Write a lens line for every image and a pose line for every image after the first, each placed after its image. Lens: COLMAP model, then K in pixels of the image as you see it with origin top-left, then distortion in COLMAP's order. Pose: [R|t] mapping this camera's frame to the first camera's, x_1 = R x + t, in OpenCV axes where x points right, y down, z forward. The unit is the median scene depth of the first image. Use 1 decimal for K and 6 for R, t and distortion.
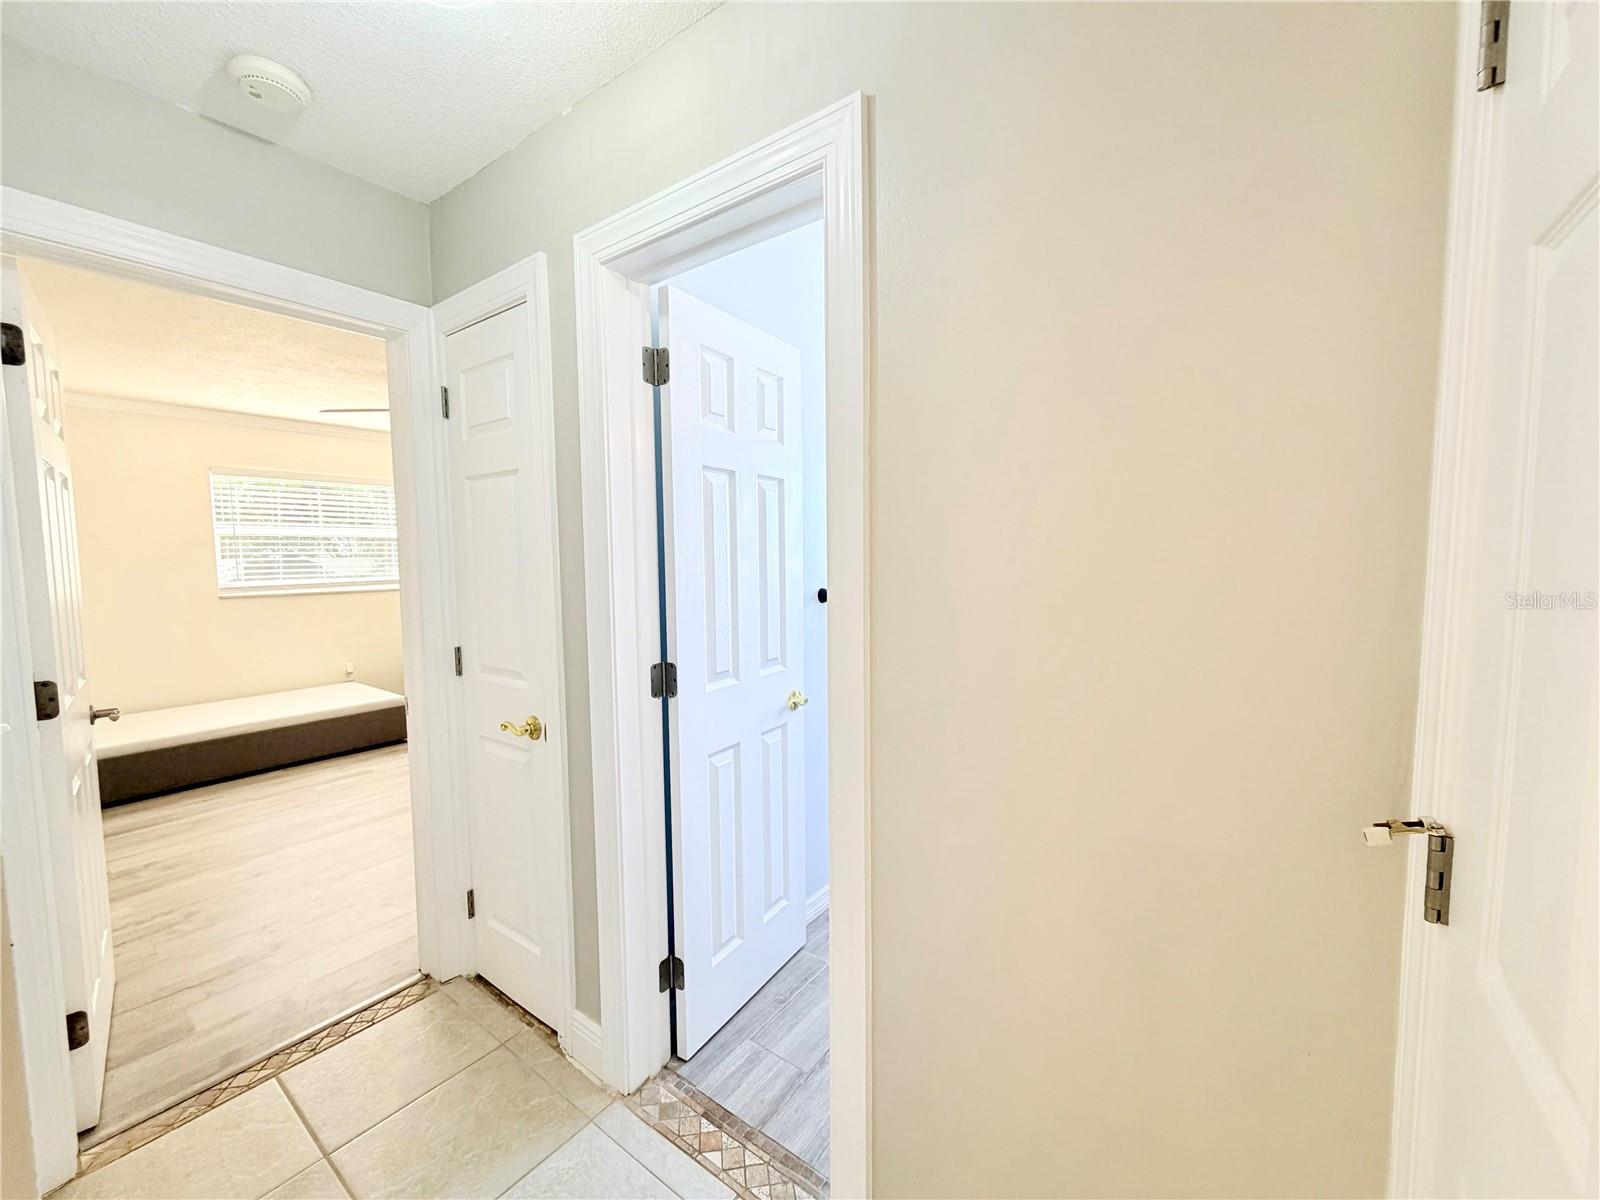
lens RADIAL K [[636.8, 0, 798.1], [0, 636.8, 603.2], [0, 0, 1]] dist [0.000377, -0.000711]
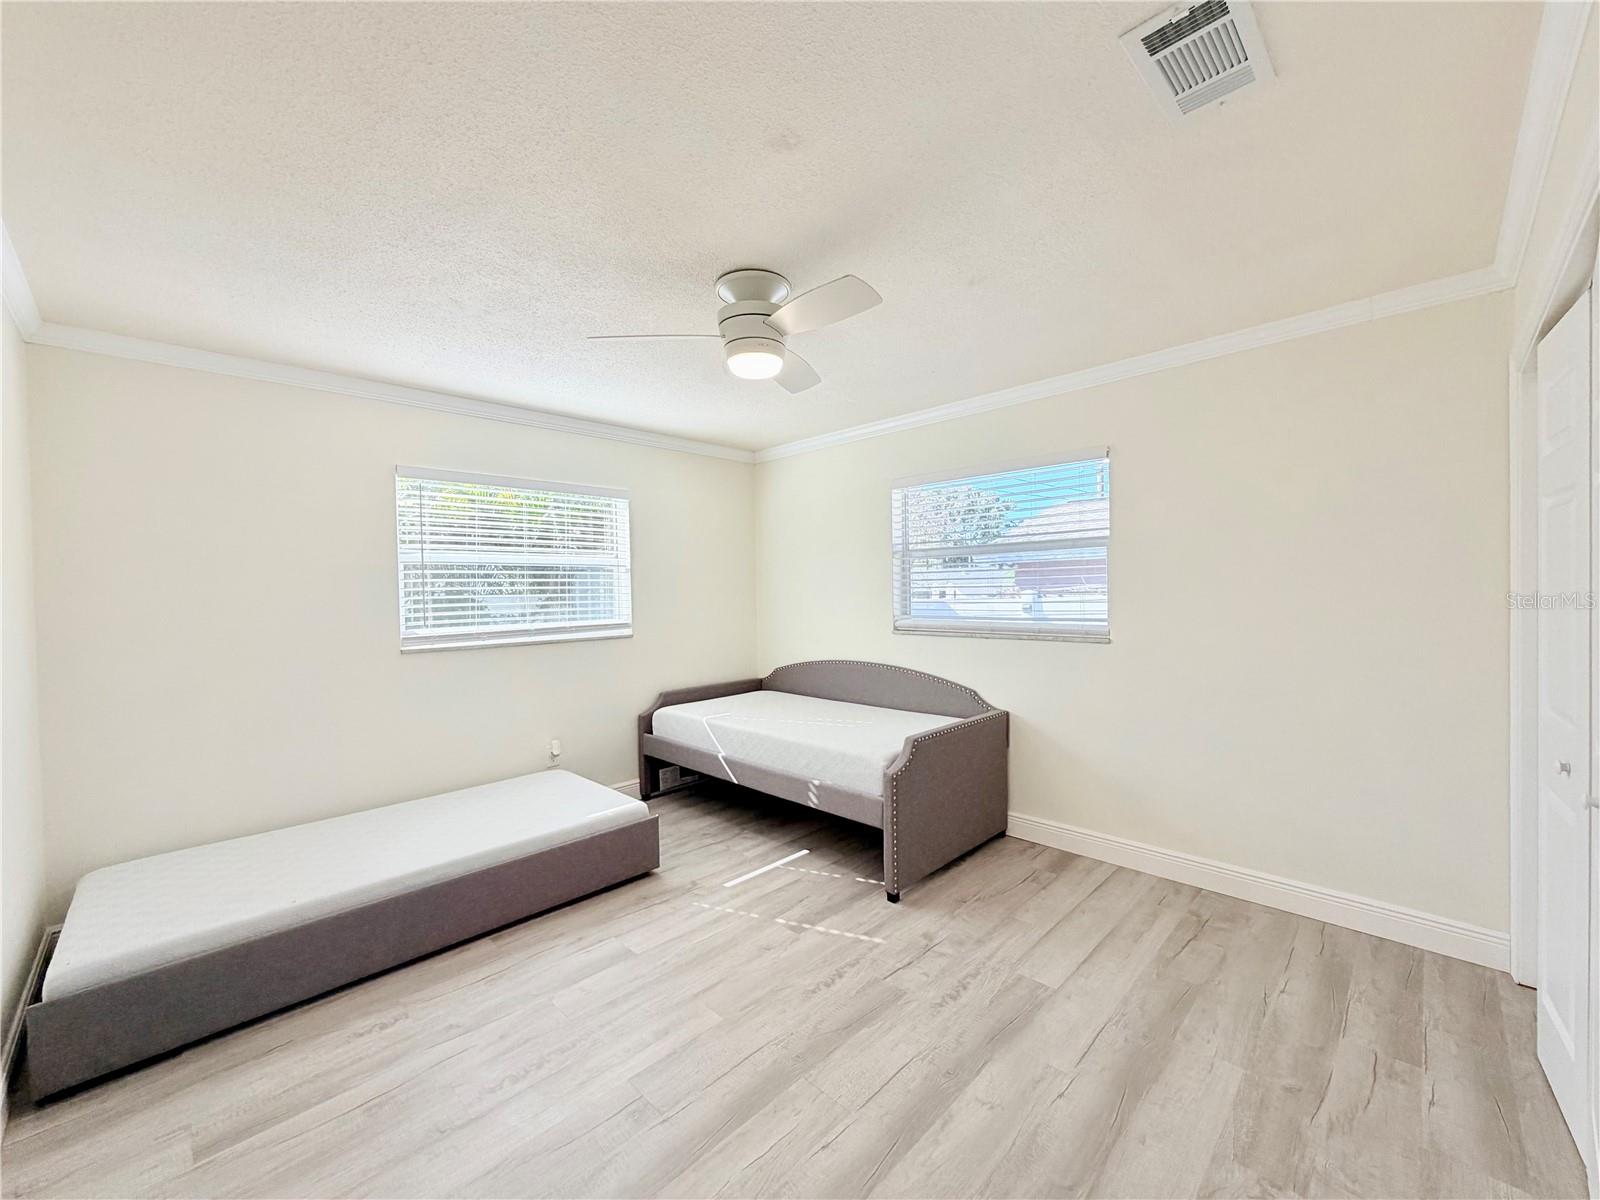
lens RADIAL K [[636.8, 0, 800.9], [0, 636.8, 593.5], [0, 0, 1]] dist [0.000377, -0.000711]
pose [[0.991670, -0.006883, -0.128621, -0.375451], [-0.002224, 0.997507, -0.070530, -0.024059], [0.128786, 0.070229, 0.989182, 0.355221]]
